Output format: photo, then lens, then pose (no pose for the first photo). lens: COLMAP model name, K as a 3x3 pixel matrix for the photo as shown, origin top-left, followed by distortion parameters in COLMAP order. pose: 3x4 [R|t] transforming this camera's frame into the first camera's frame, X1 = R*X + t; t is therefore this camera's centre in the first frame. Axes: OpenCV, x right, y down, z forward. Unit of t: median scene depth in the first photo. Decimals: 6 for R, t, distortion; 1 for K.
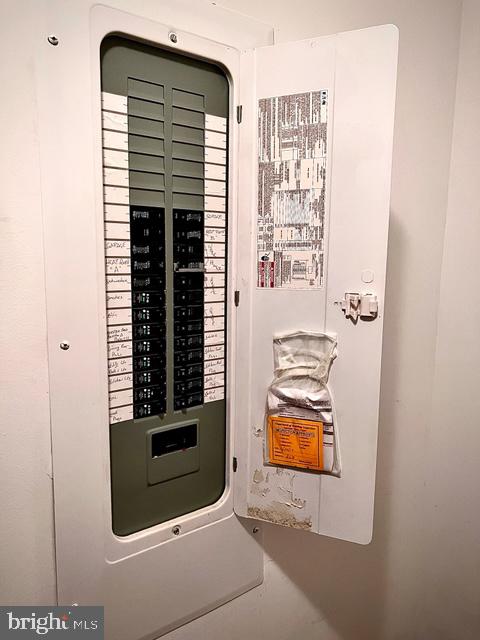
lens RADIAL K [[490.7, 0, 232.3], [0, 490.7, 331.7], [0, 0, 1]] dist [0.059918, -0.035536]
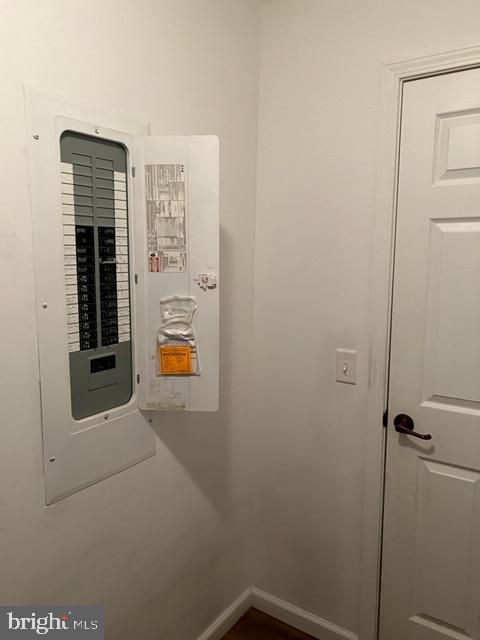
lens RADIAL K [[490.7, 0, 240.6], [0, 490.7, 319.8], [0, 0, 1]] dist [0.059918, -0.035536]
pose [[0.945901, -0.042743, 0.321626, -0.213122], [0.044561, 0.999005, 0.001709, 0.090356], [-0.321379, 0.012715, 0.946865, -0.756347]]
